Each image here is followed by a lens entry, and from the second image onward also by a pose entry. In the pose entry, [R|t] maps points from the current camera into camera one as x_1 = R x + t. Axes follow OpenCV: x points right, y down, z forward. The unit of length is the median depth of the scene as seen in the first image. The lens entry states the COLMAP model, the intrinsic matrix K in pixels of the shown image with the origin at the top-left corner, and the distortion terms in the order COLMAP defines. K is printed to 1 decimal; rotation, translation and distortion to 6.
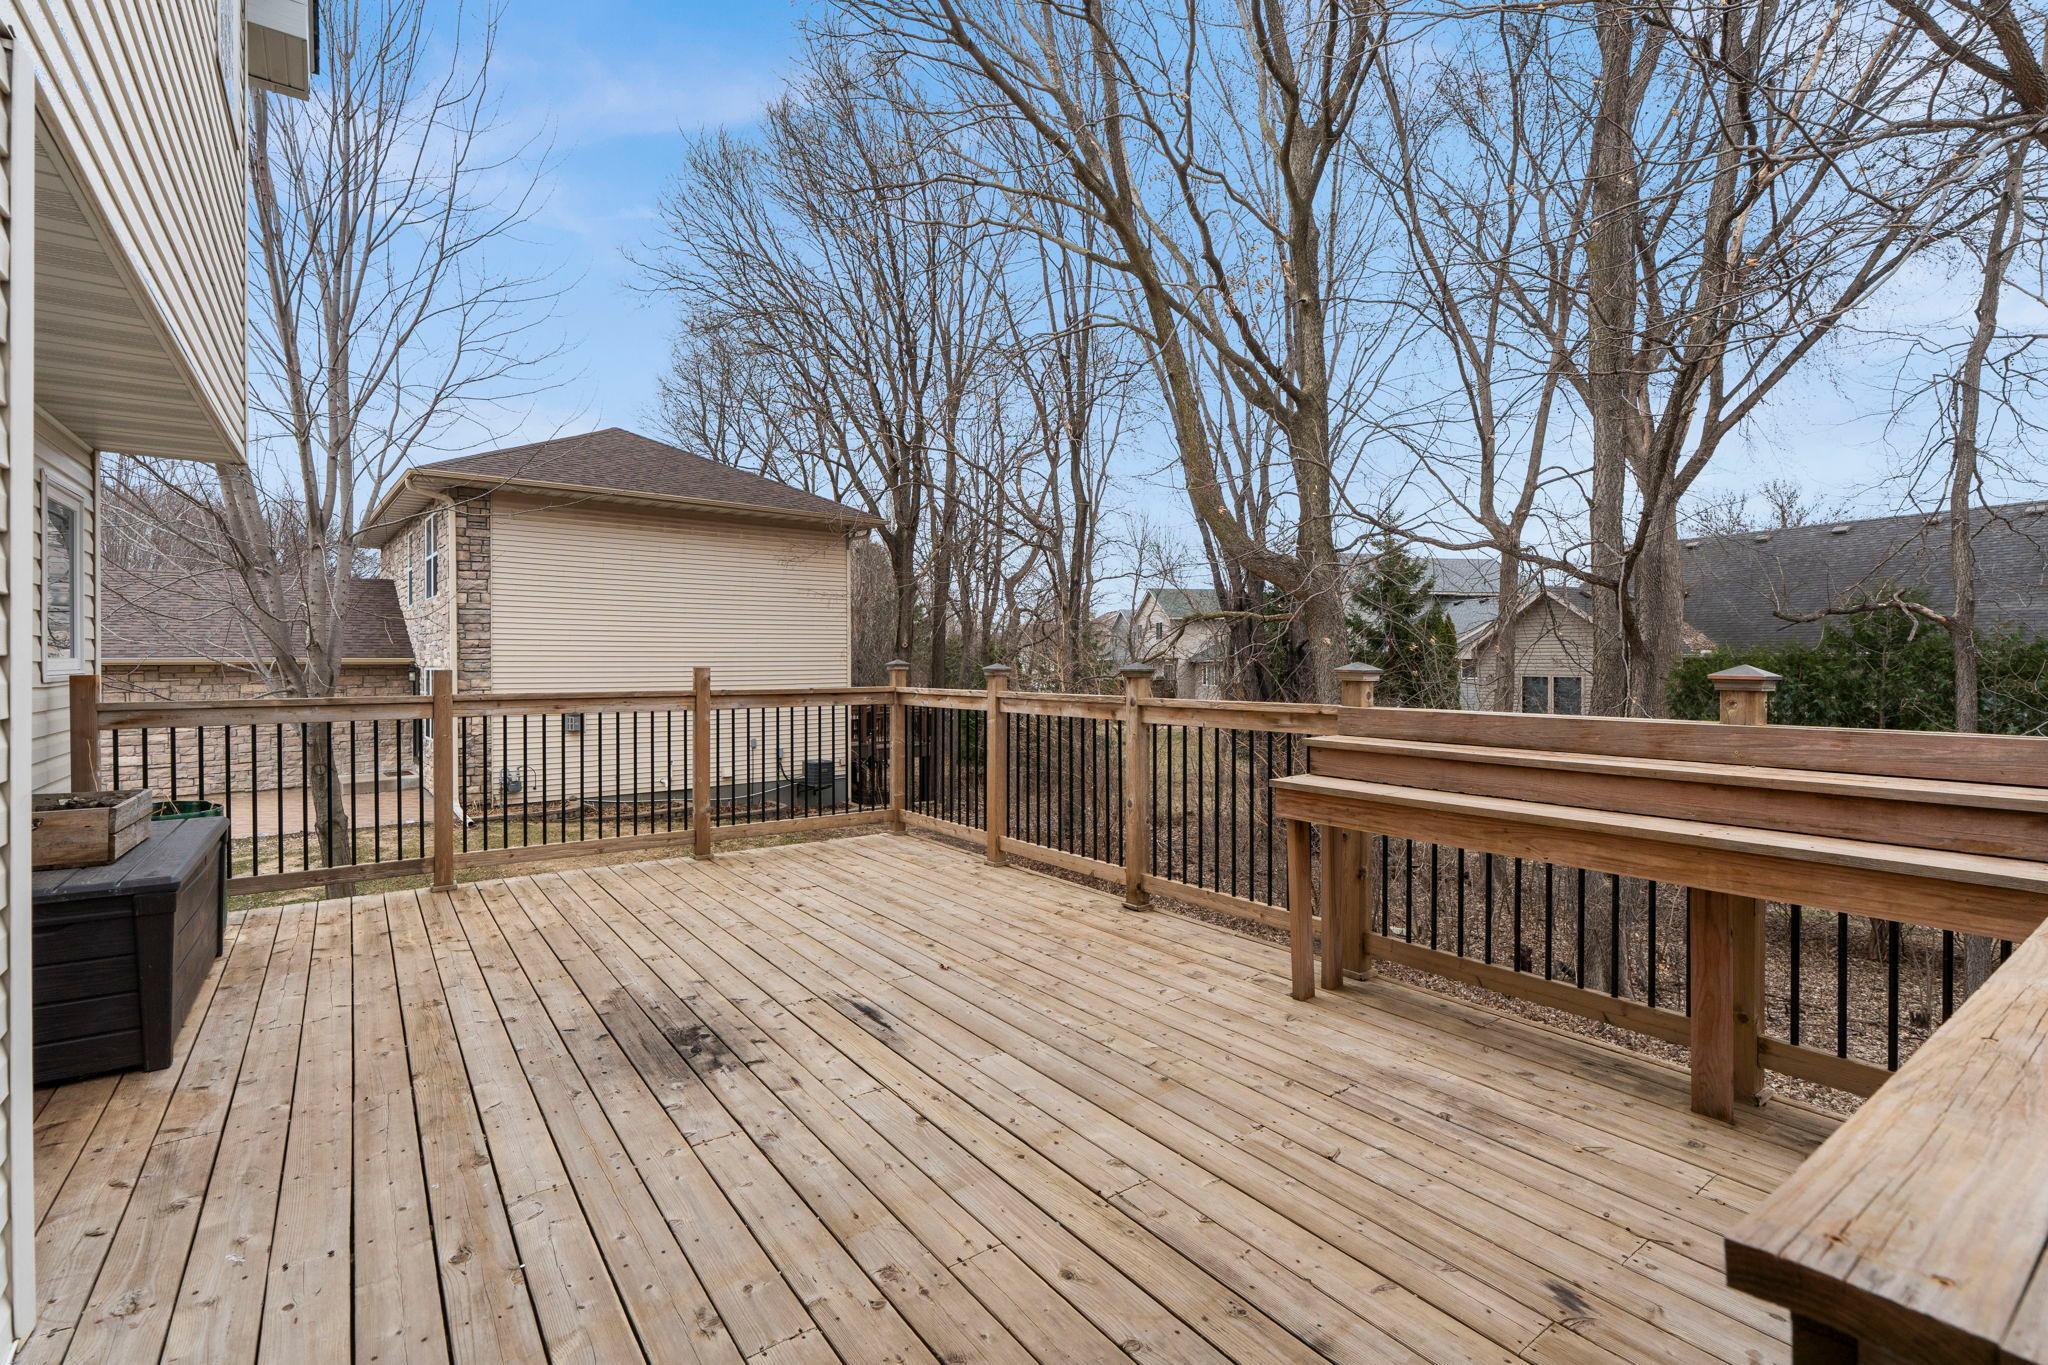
lens RADIAL K [[921.9, 0, 1028.4], [0, 921.9, 672.1], [0, 0, 1]] dist [-0.003392, 0.000816]
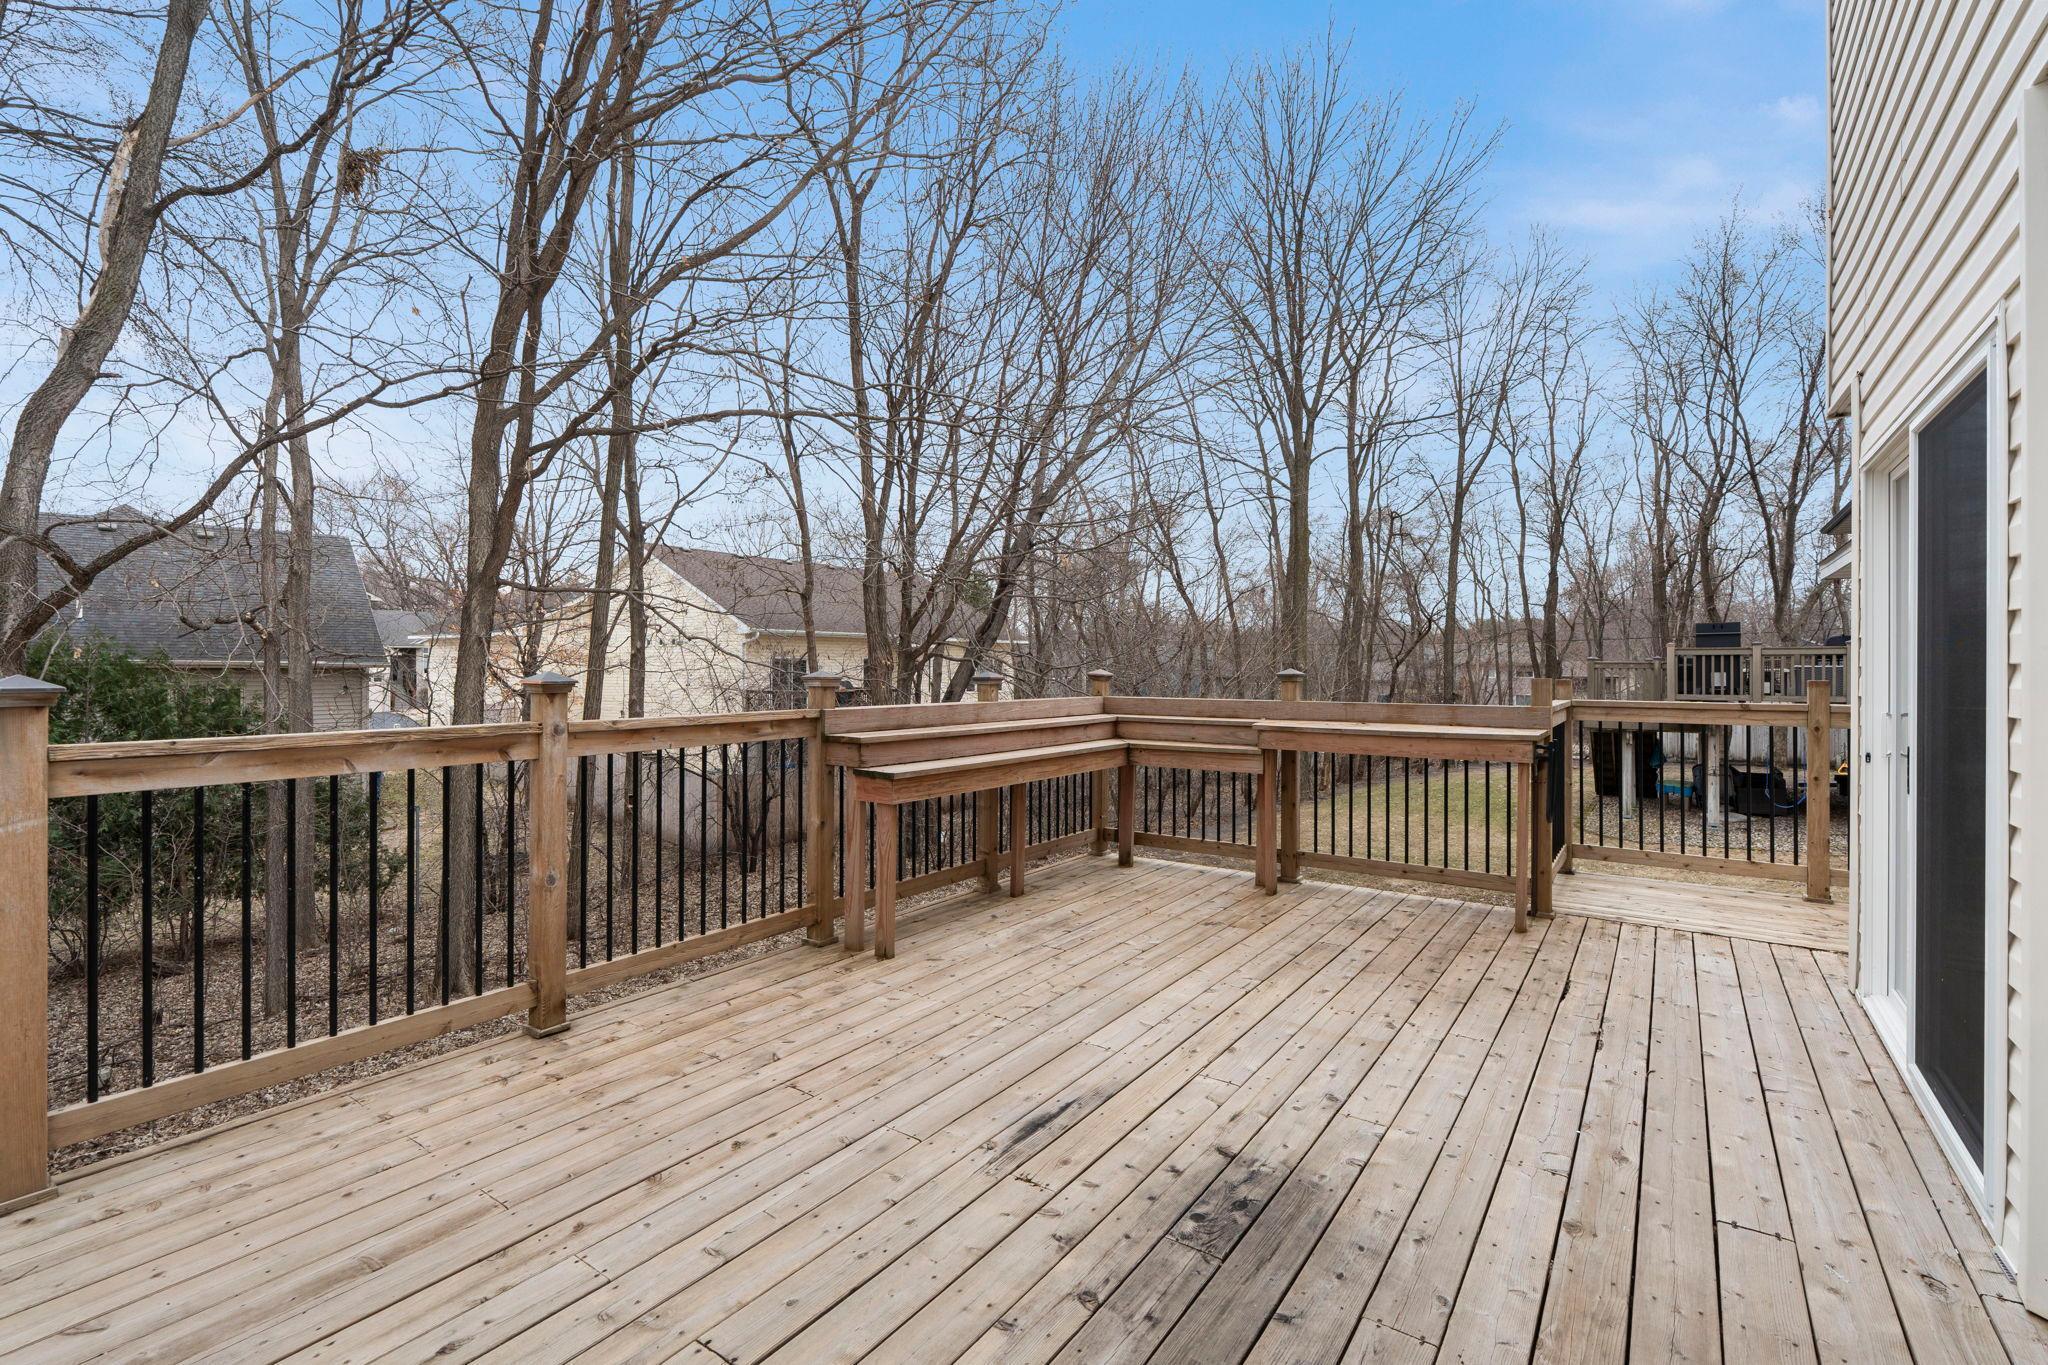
lens RADIAL K [[921.9, 0, 1009.4], [0, 921.9, 670.7], [0, 0, 1]] dist [-0.003392, 0.000816]
pose [[-0.303354, -0.002306, 0.952875, -0.951003], [0.009868, 0.999936, 0.005561, -0.014473], [-0.952827, 0.011090, -0.303312, 1.325751]]
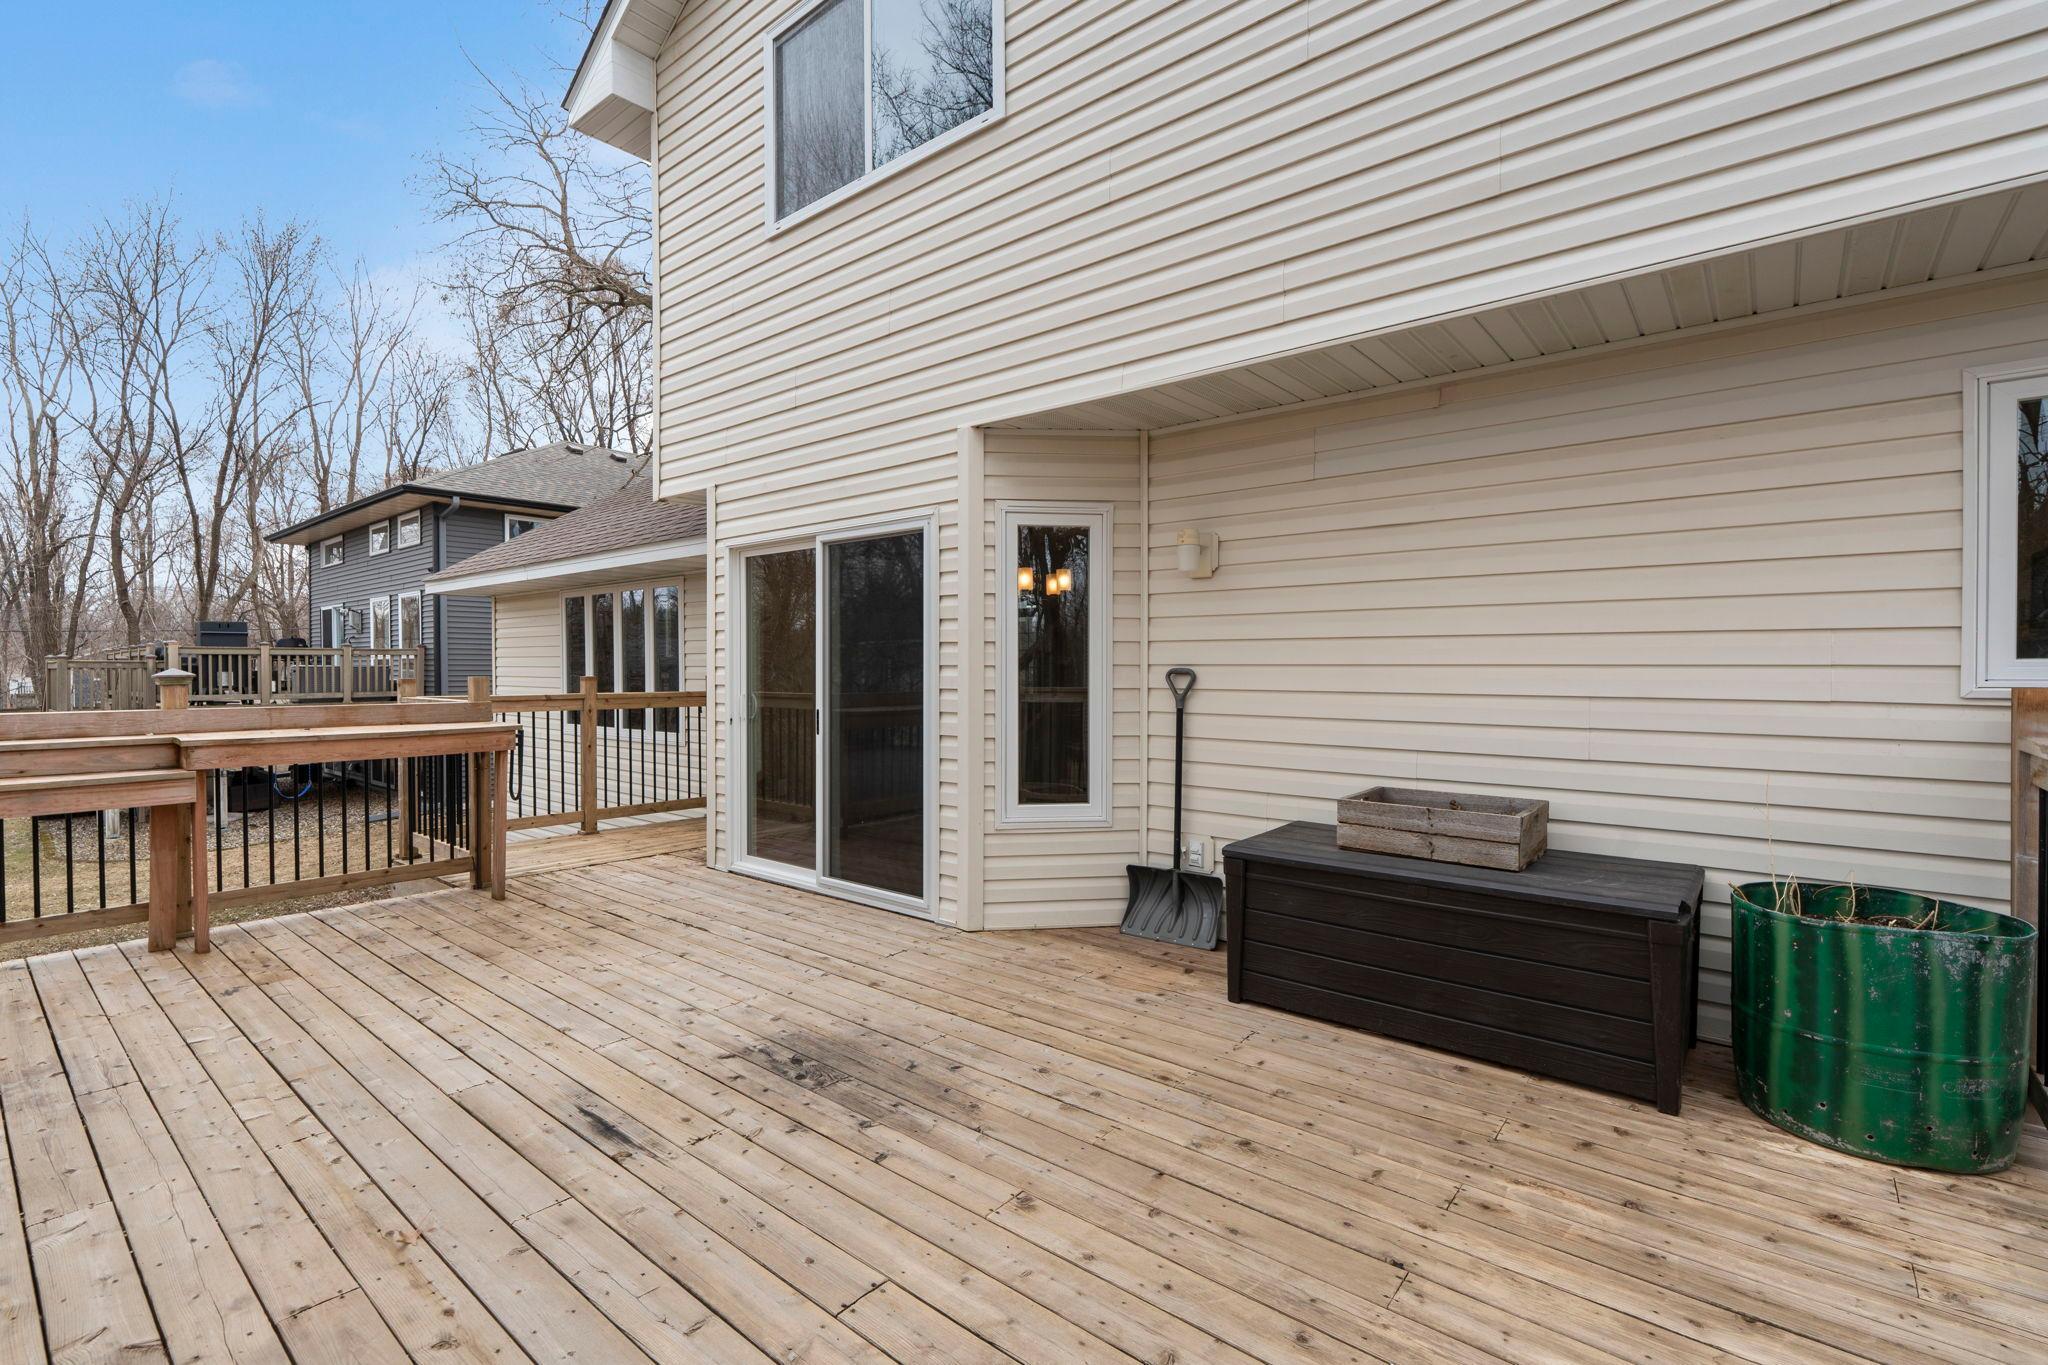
lens RADIAL K [[921.9, 0, 1012.4], [0, 921.9, 680.2], [0, 0, 1]] dist [-0.003392, 0.000816]
pose [[-0.973814, 0.004201, -0.227306, -0.347172], [-0.001300, 0.999710, 0.024048, -0.019919], [0.227341, 0.023714, -0.973526, 1.913009]]
